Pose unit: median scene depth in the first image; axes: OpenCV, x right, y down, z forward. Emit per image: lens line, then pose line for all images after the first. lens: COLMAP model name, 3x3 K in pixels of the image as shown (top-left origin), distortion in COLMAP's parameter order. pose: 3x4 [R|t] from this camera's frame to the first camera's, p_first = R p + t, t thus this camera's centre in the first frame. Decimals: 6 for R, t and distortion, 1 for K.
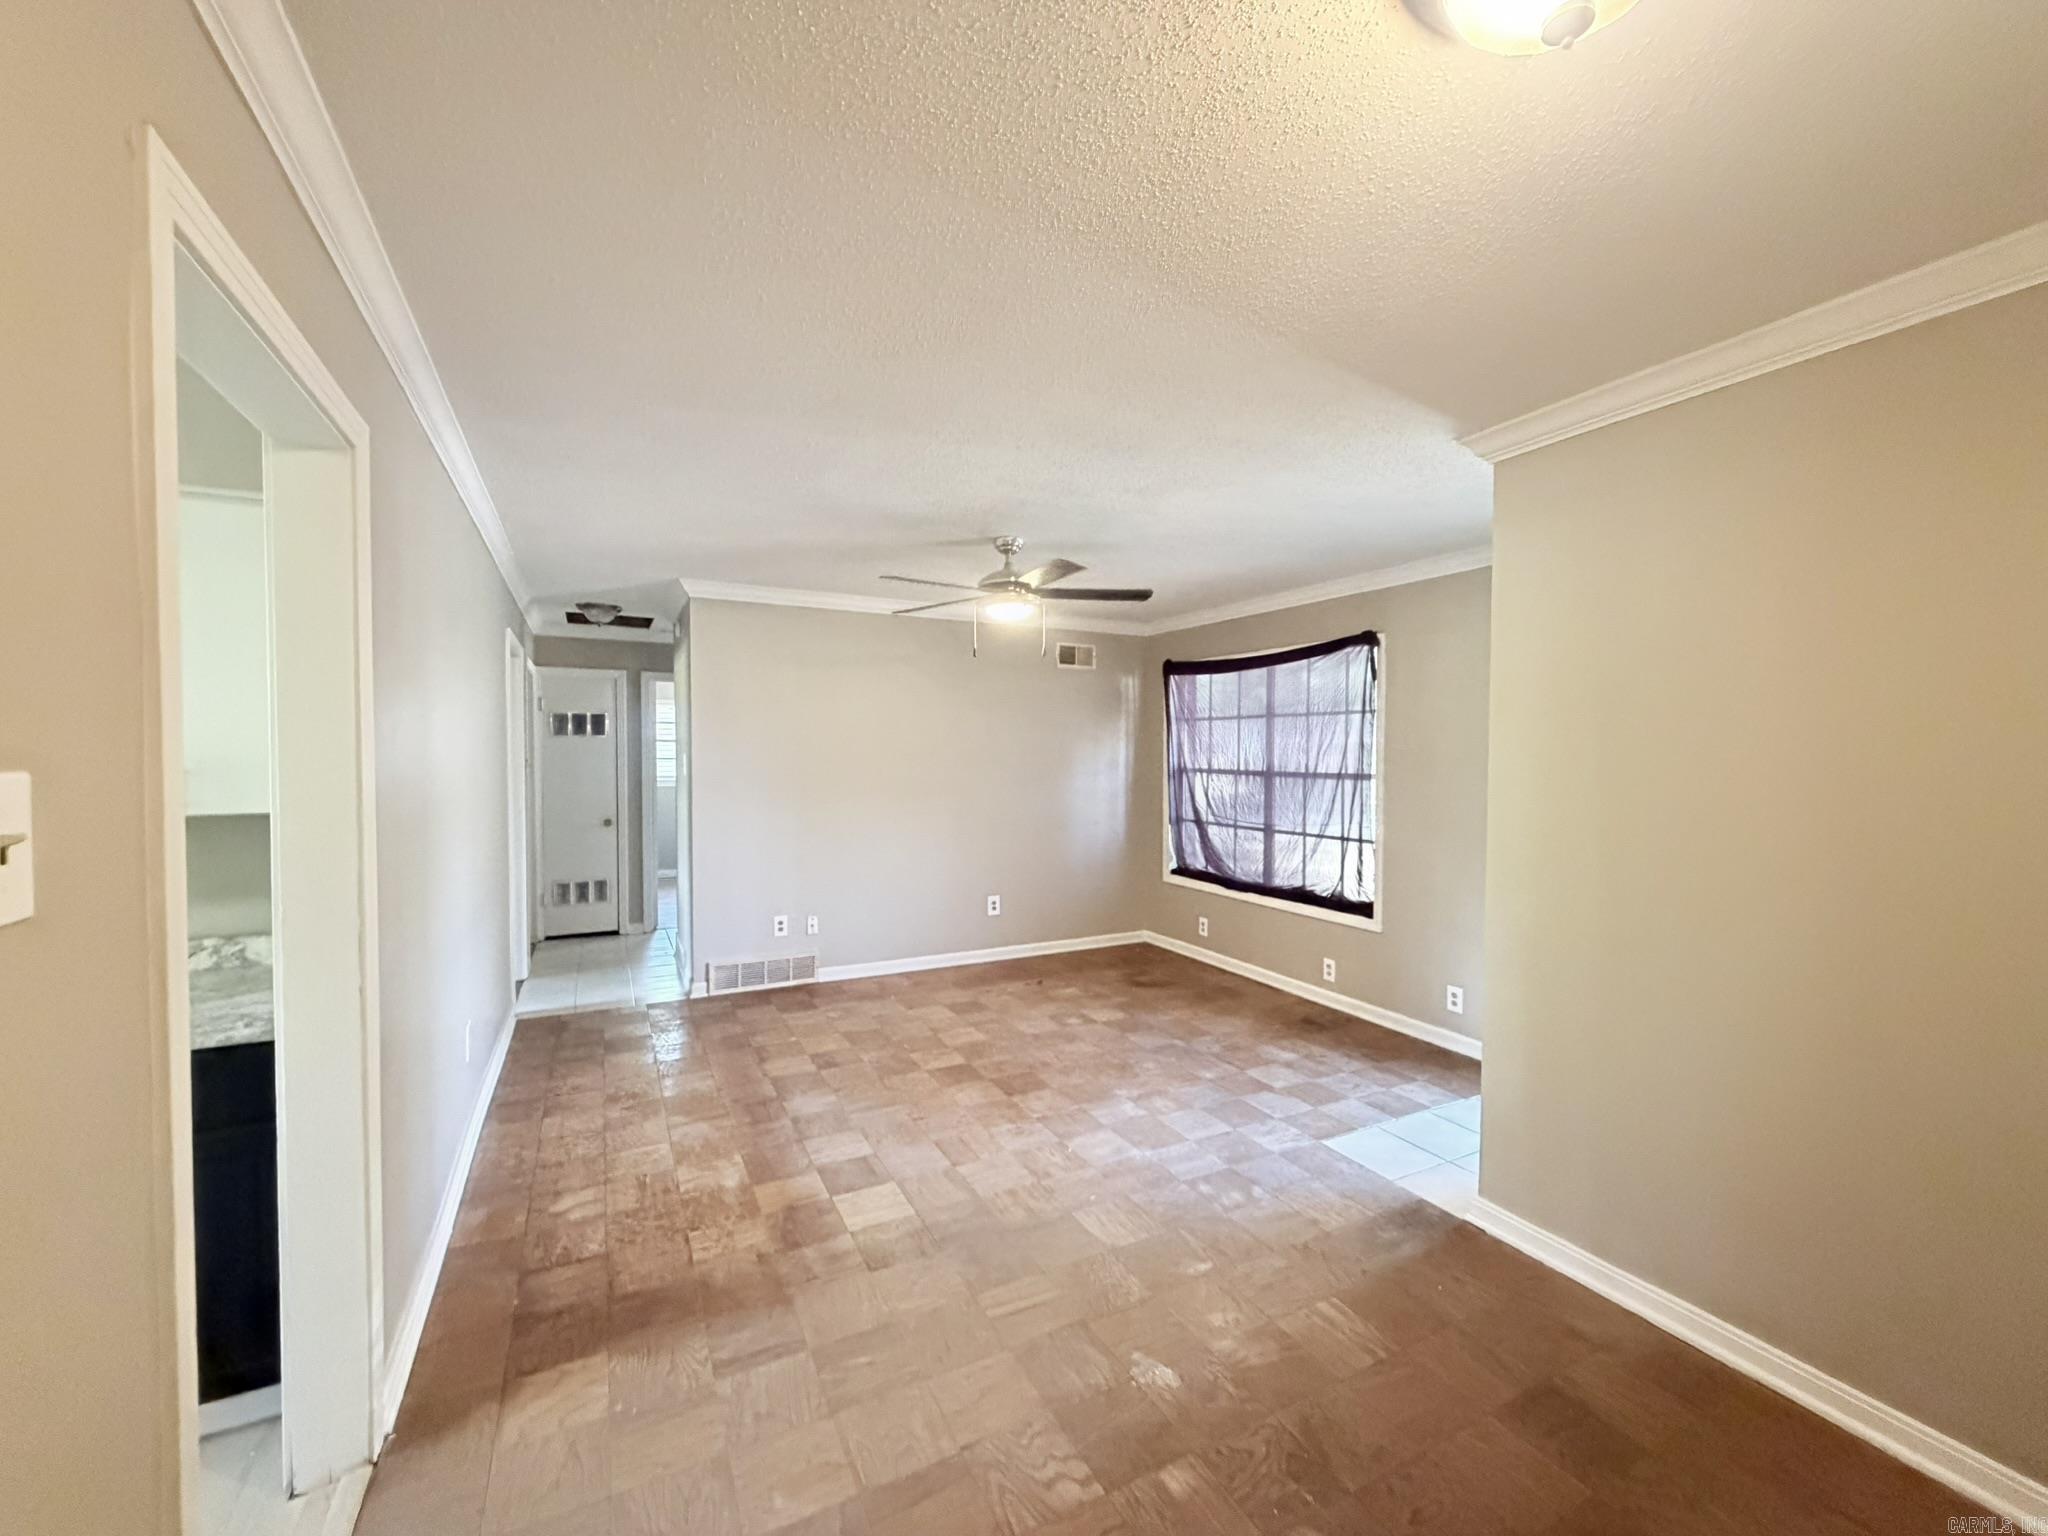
lens RADIAL K [[812.2, 0, 1015.6], [0, 812.2, 768.8], [0, 0, 1]] dist [-0.000131, -0.000156]
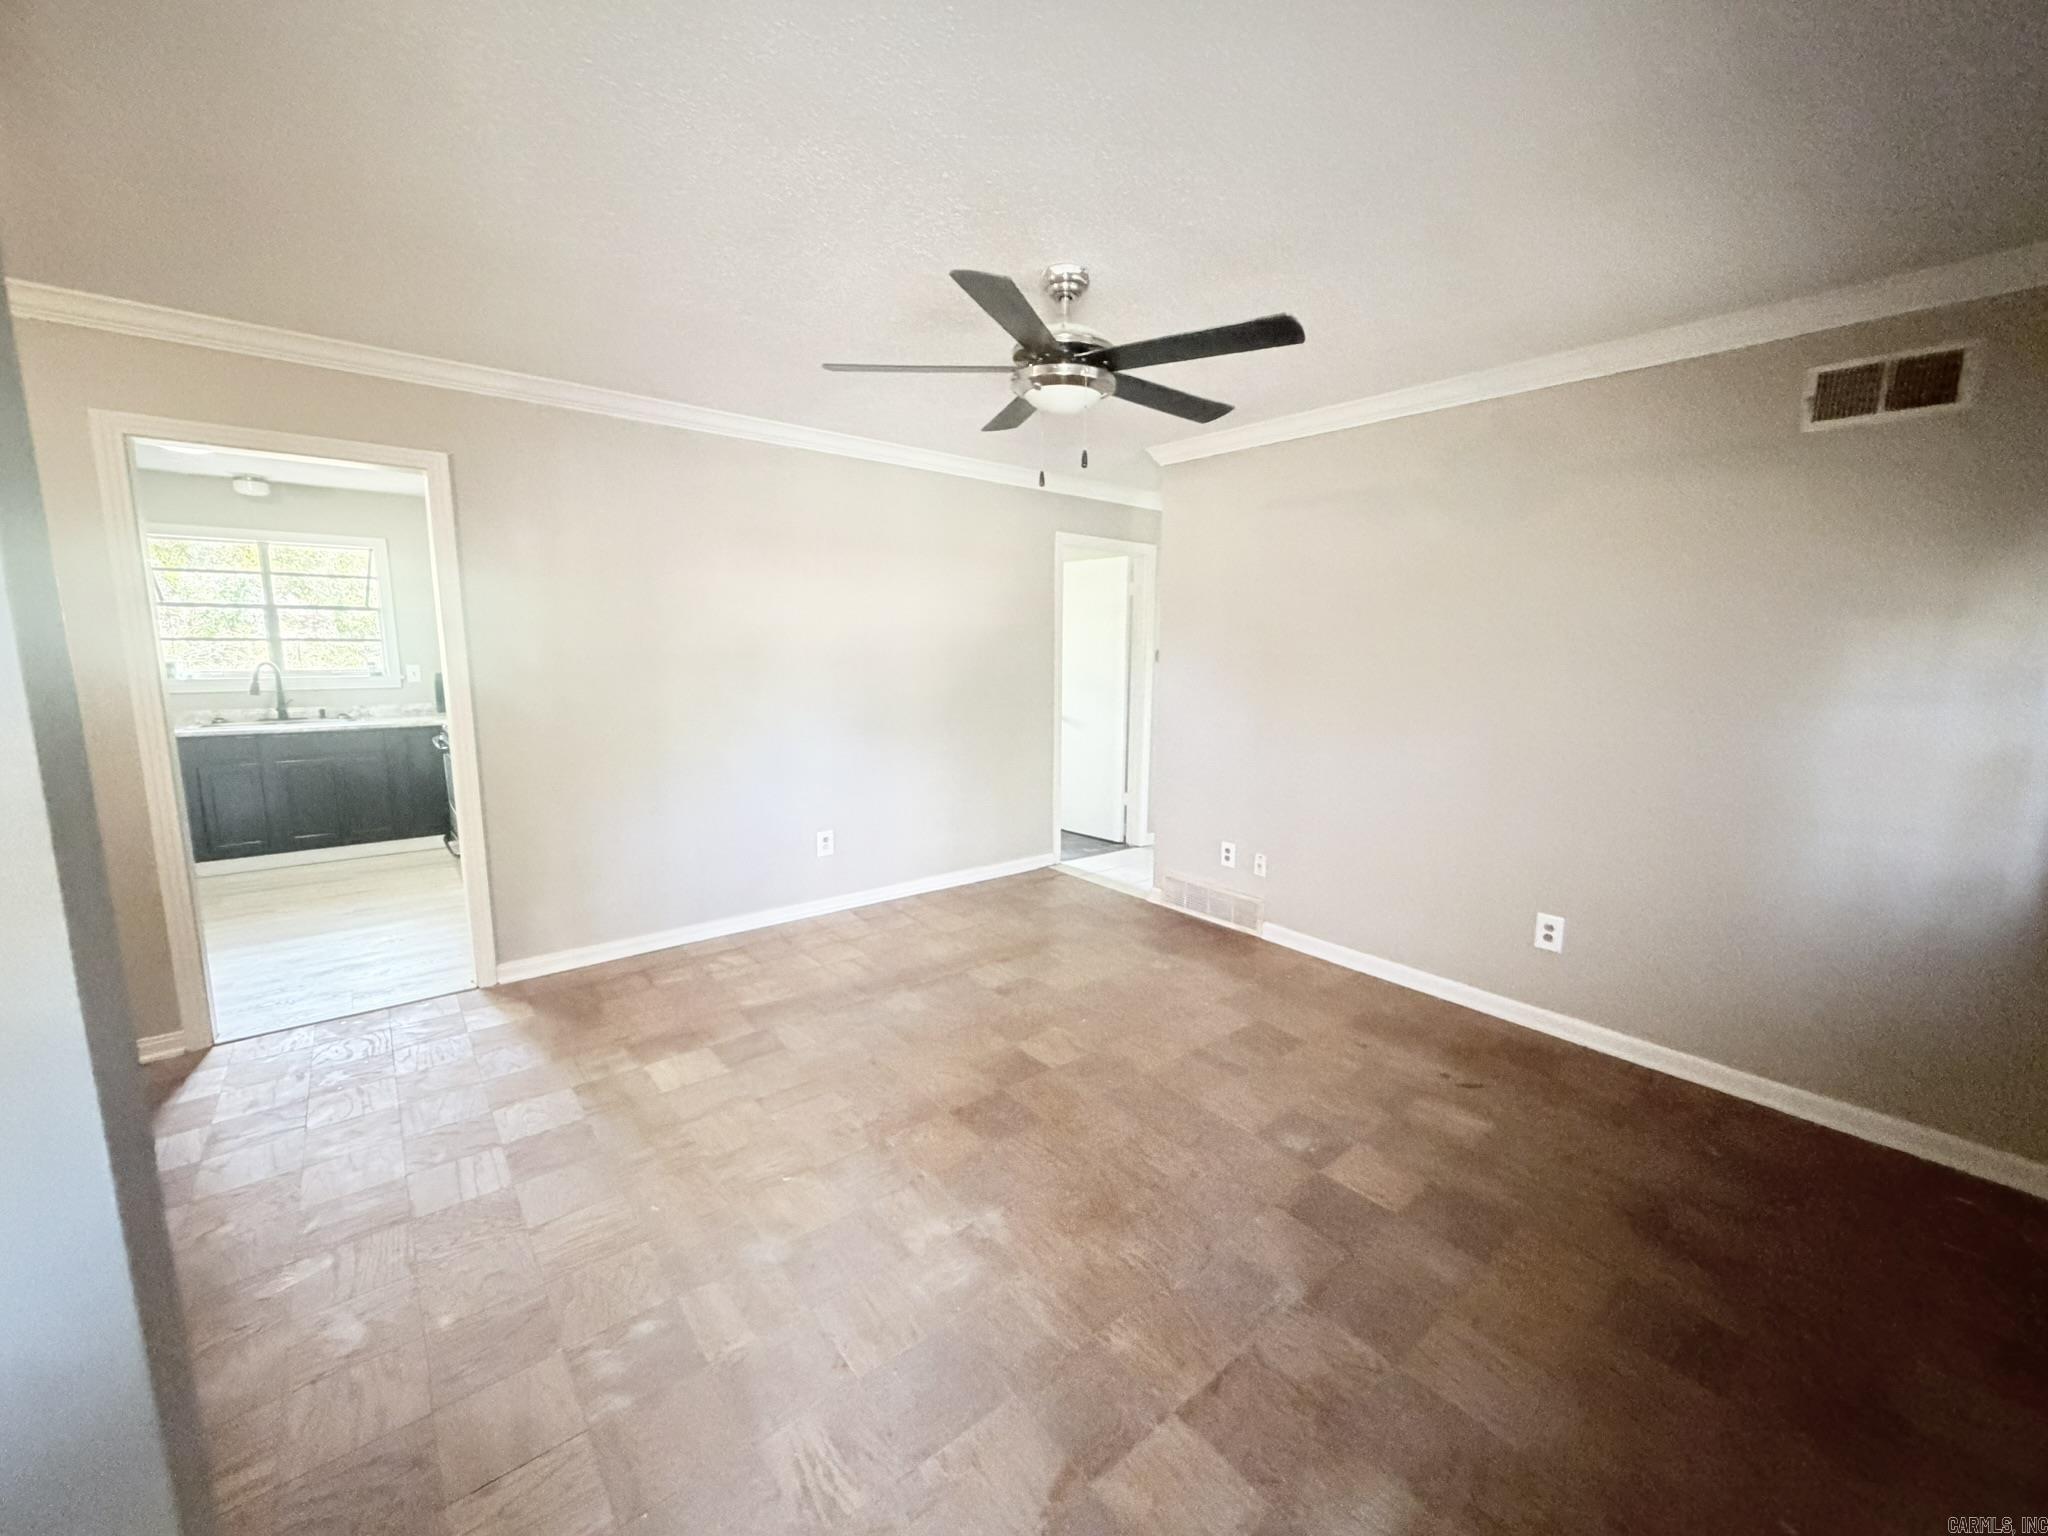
lens RADIAL K [[812.2, 0, 1030.4], [0, 812.2, 762.7], [0, 0, 1]] dist [-0.000131, -0.000156]
pose [[0.217246, 0.137871, -0.966331, 0.637976], [-0.030267, 0.990450, 0.134507, -0.006666], [0.975647, 0.000027, 0.219345, 0.870973]]
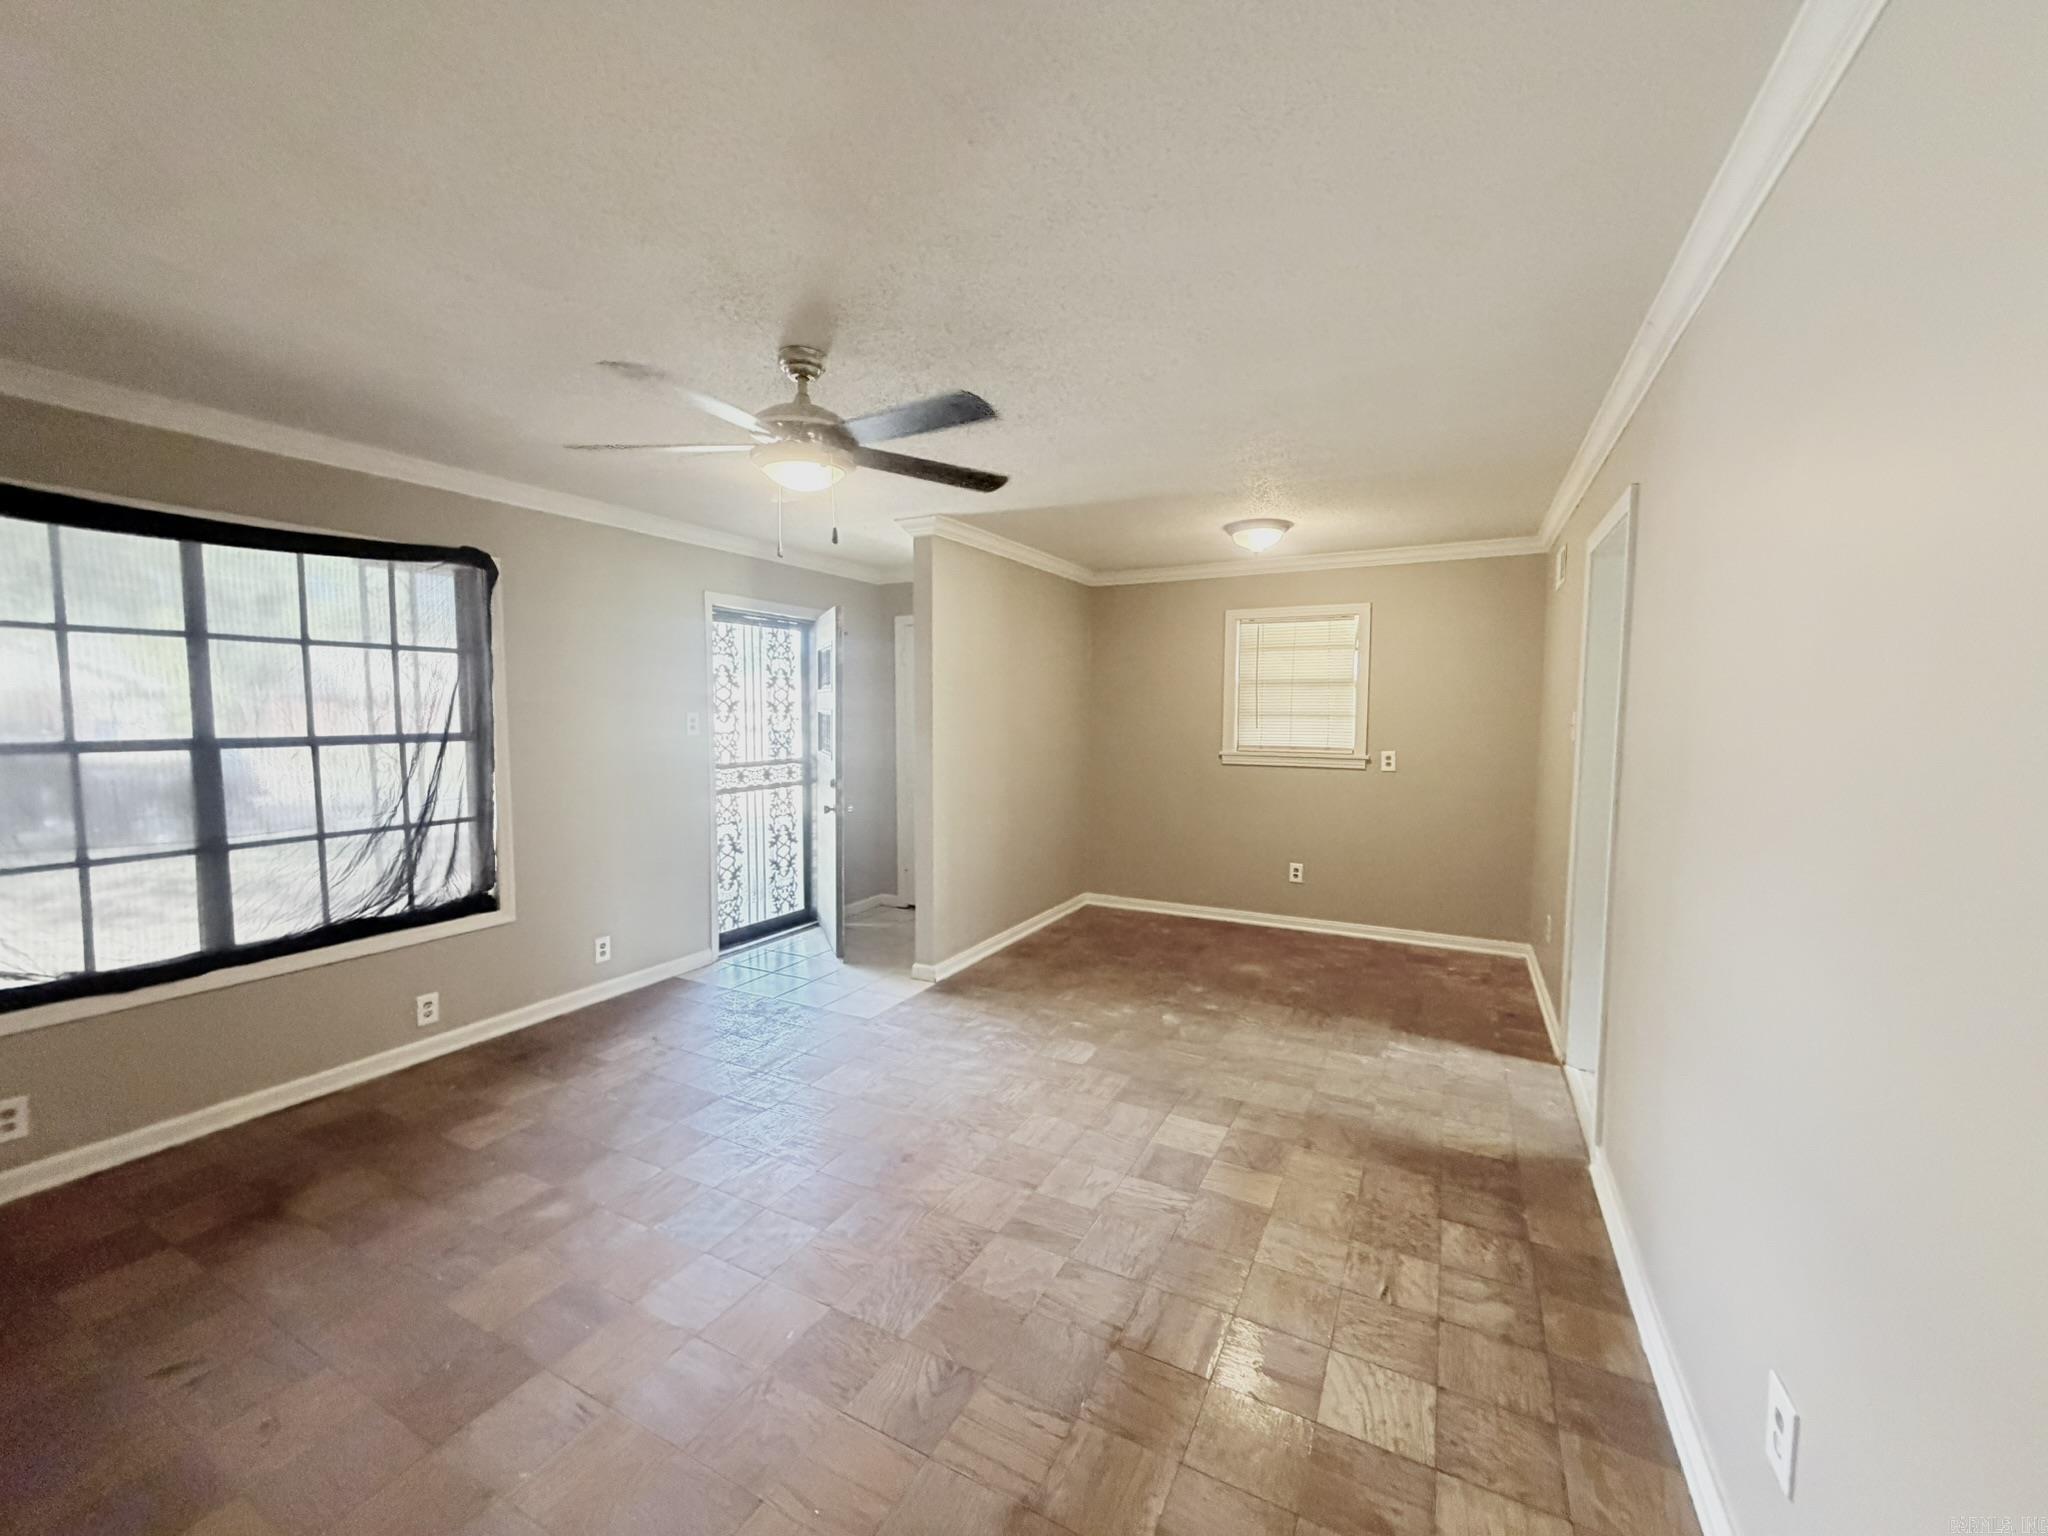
lens RADIAL K [[812.2, 0, 1024.9], [0, 812.2, 771.9], [0, 0, 1]] dist [-0.000131, -0.000156]
pose [[-0.577126, -0.068975, 0.813737, -0.639873], [0.012434, 0.995569, 0.093207, -0.027645], [-0.816561, 0.063910, -0.573711, 1.272235]]
